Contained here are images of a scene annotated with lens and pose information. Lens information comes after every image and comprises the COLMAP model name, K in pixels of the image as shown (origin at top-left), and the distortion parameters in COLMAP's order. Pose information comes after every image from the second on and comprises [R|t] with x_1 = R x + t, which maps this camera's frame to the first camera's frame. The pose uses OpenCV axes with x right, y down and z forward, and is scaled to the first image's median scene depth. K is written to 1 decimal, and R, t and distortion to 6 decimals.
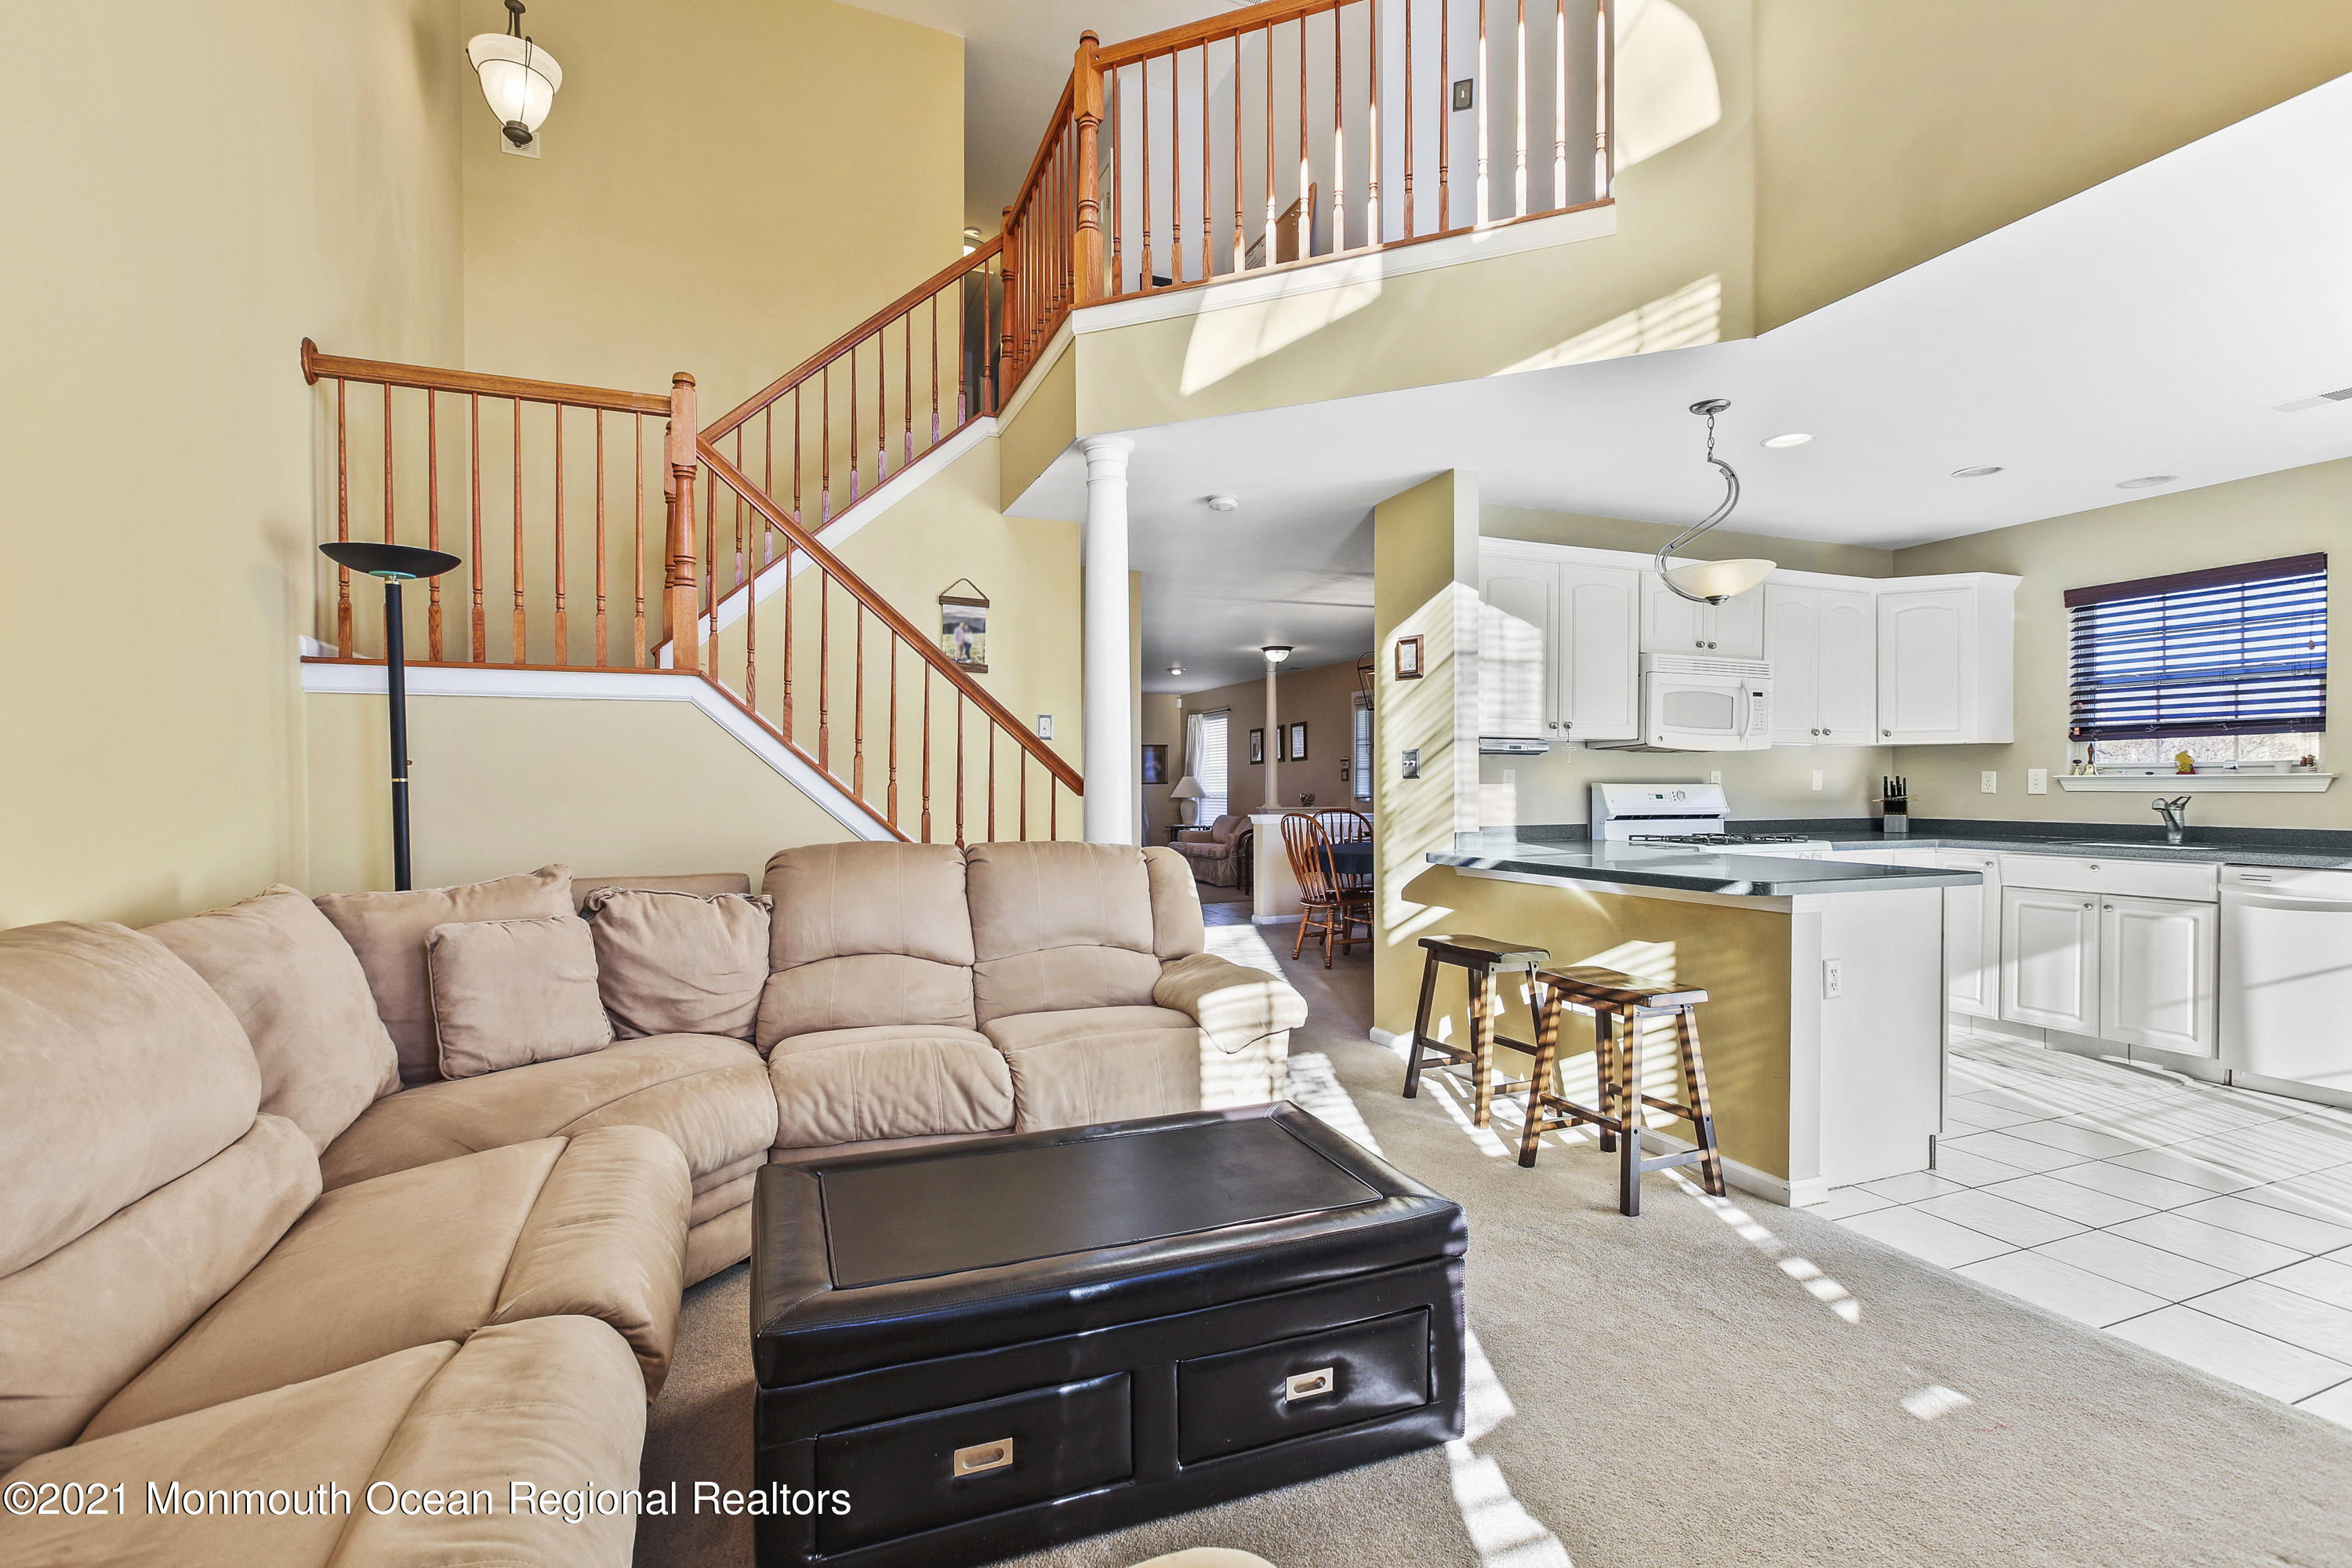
lens RADIAL K [[1062.3, 0, 1175.8], [0, 1062.3, 797.9], [0, 0, 1]] dist [0.001554, -0.000320]
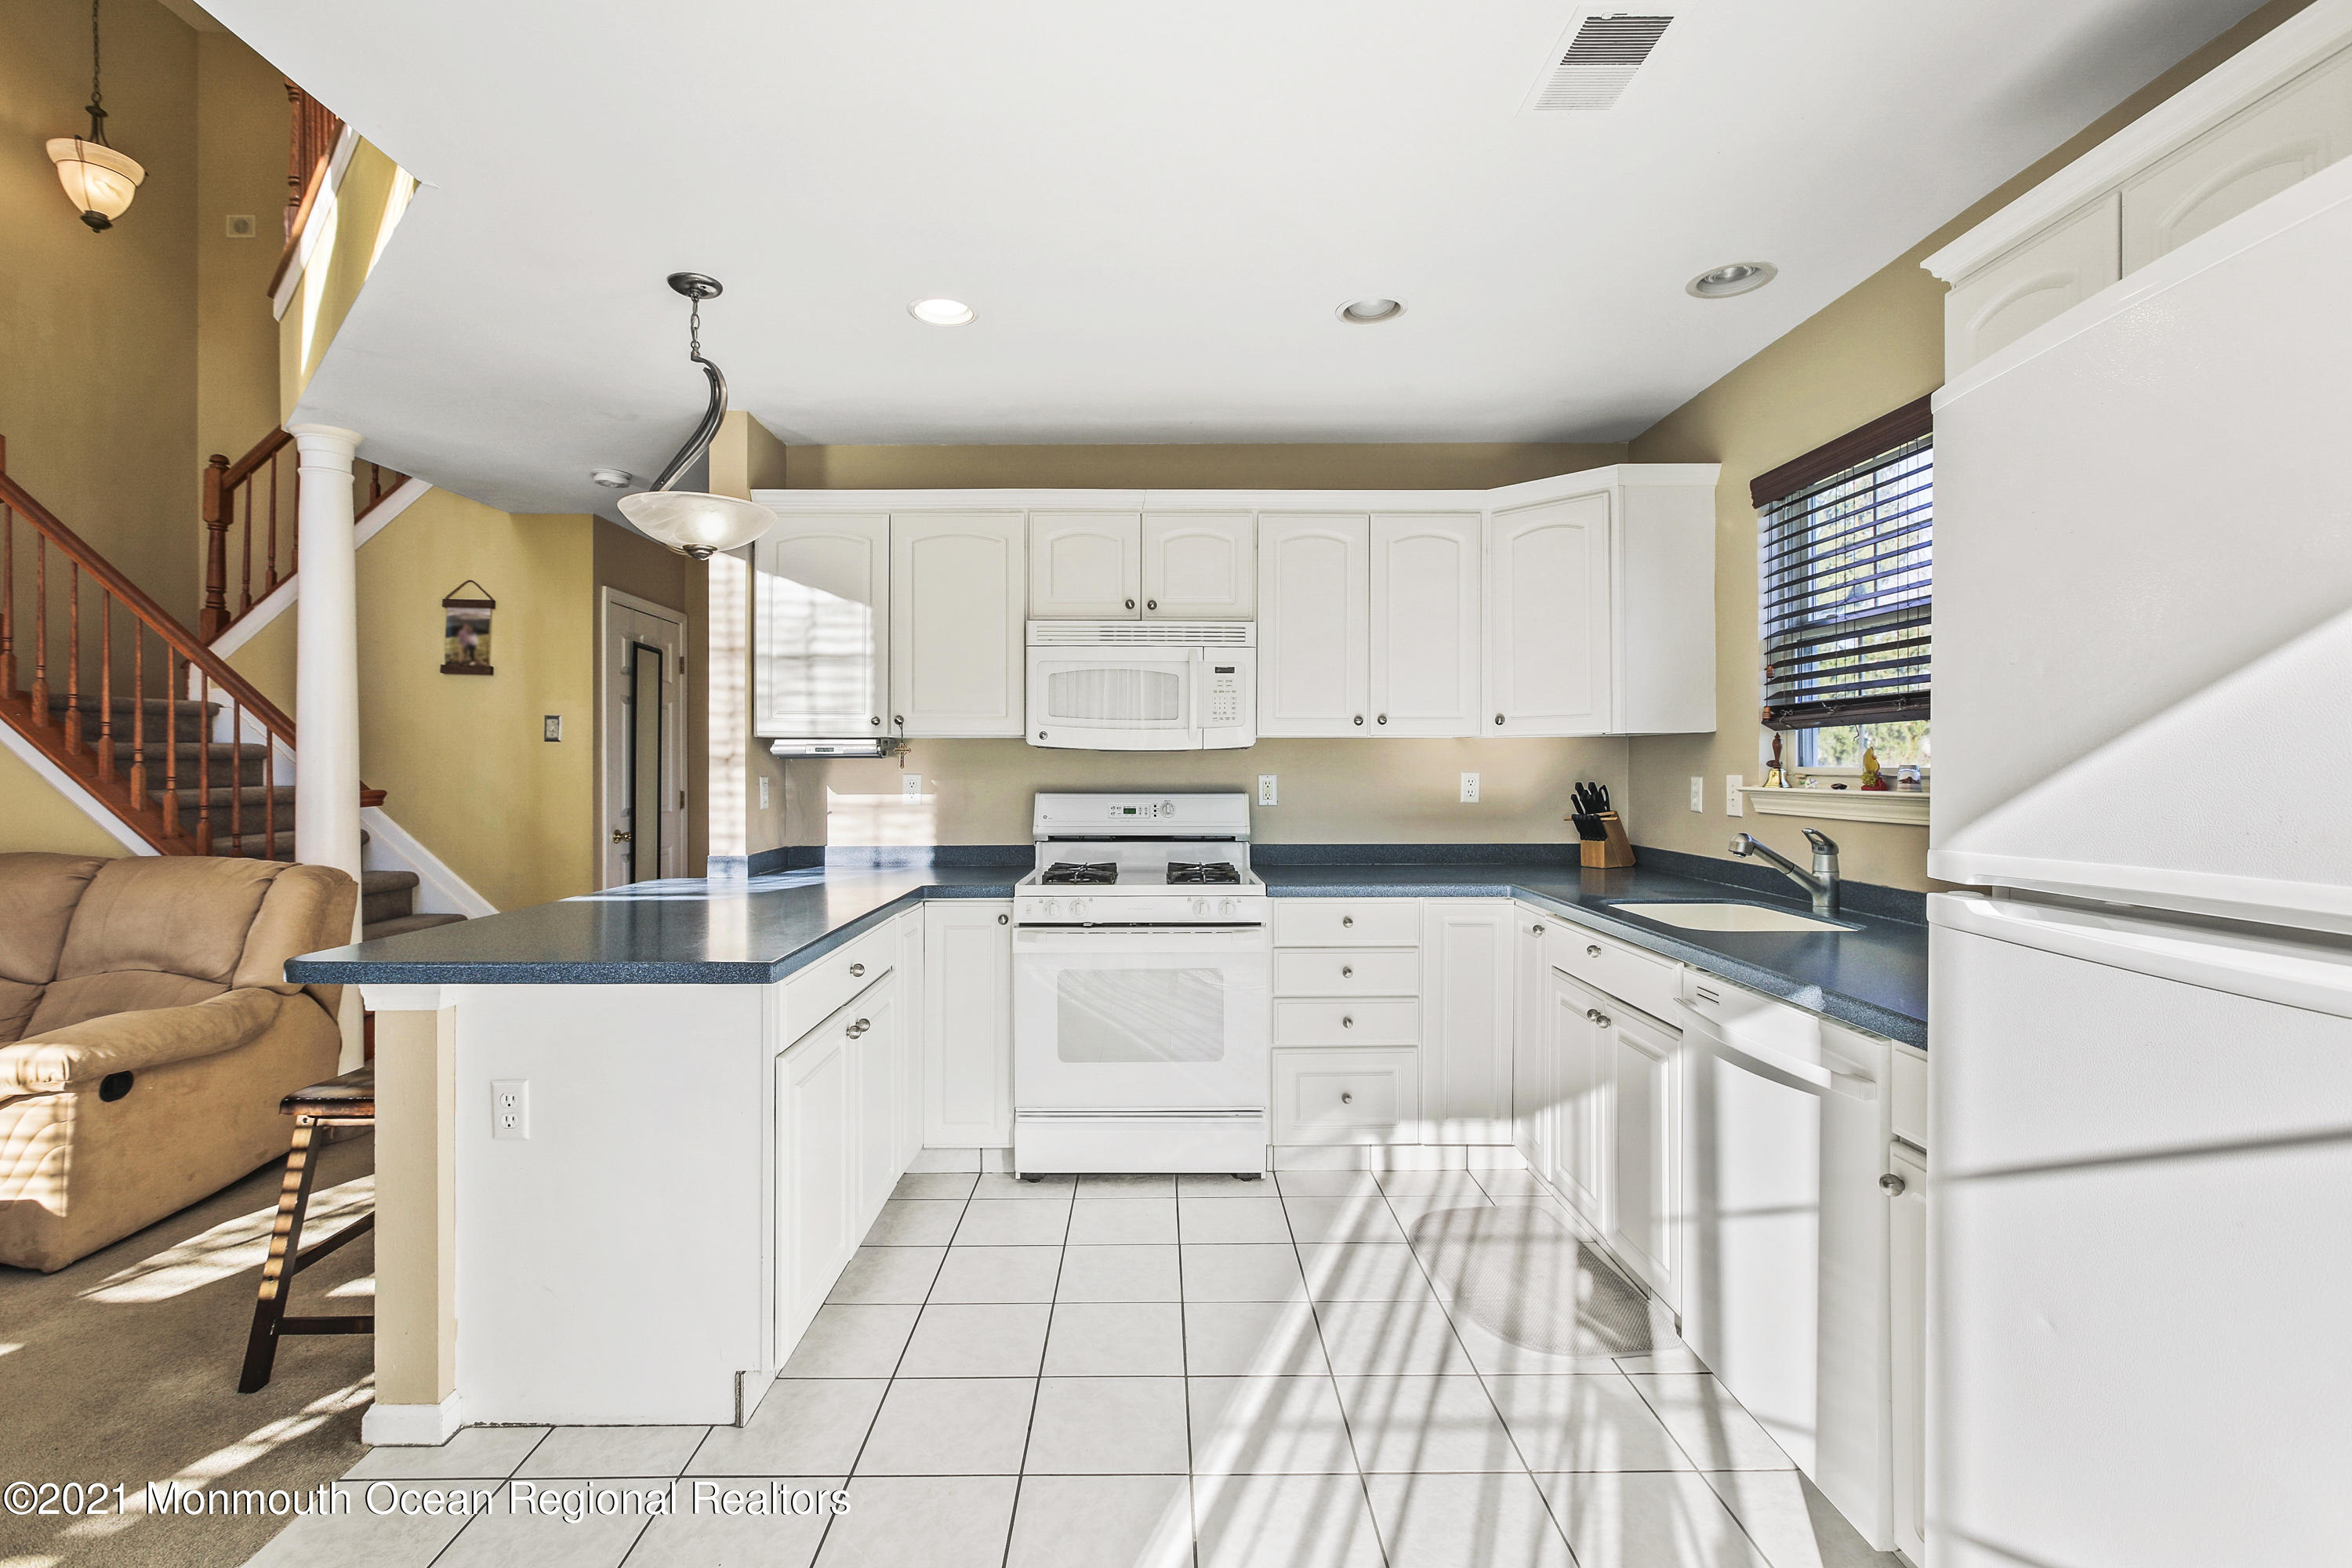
lens RADIAL K [[1062.3, 0, 1159.9], [0, 1062.3, 764.1], [0, 0, 1]] dist [0.001554, -0.000320]
pose [[0.927812, -0.001264, -0.373046, 0.830410], [-0.004913, 0.999866, -0.015608, -0.025239], [0.373016, 0.016314, 0.927682, 0.354989]]
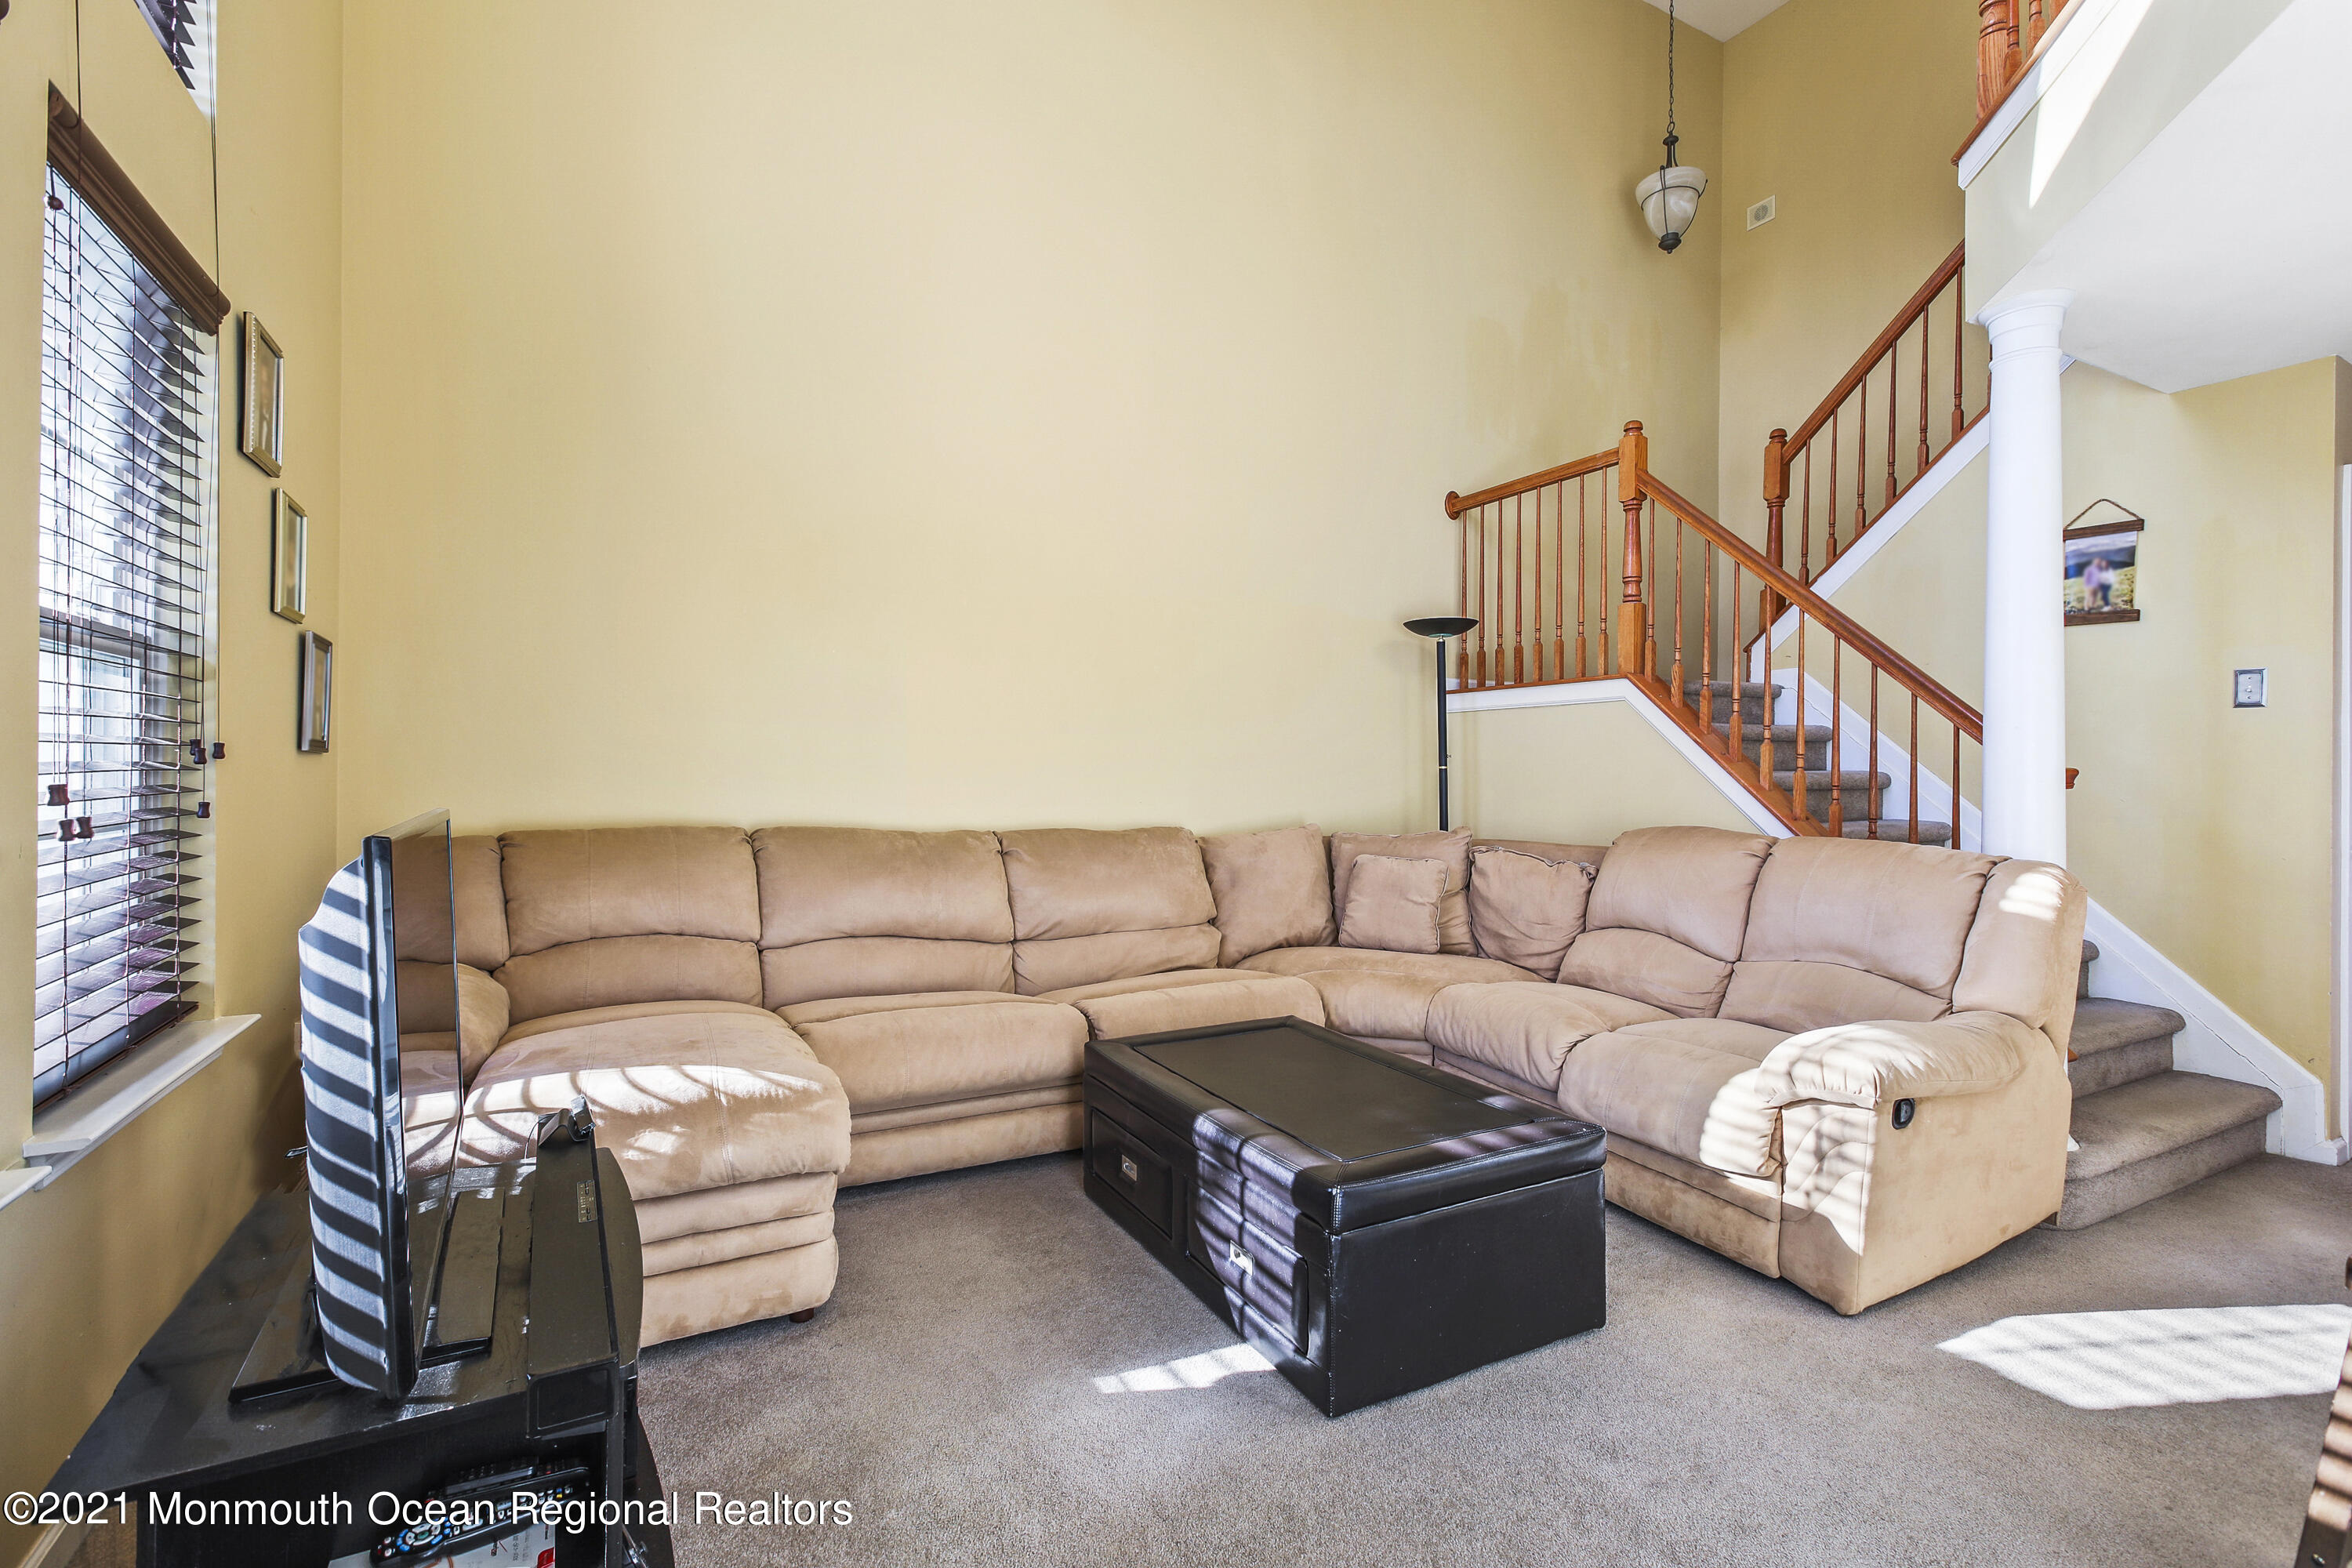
lens RADIAL K [[1062.3, 0, 1186.1], [0, 1062.3, 775.3], [0, 0, 1]] dist [0.001554, -0.000320]
pose [[0.109037, 0.005104, -0.994025, 0.515110], [-0.020582, 0.999784, 0.002876, -0.001478], [0.993825, 0.020145, 0.109119, 0.307764]]
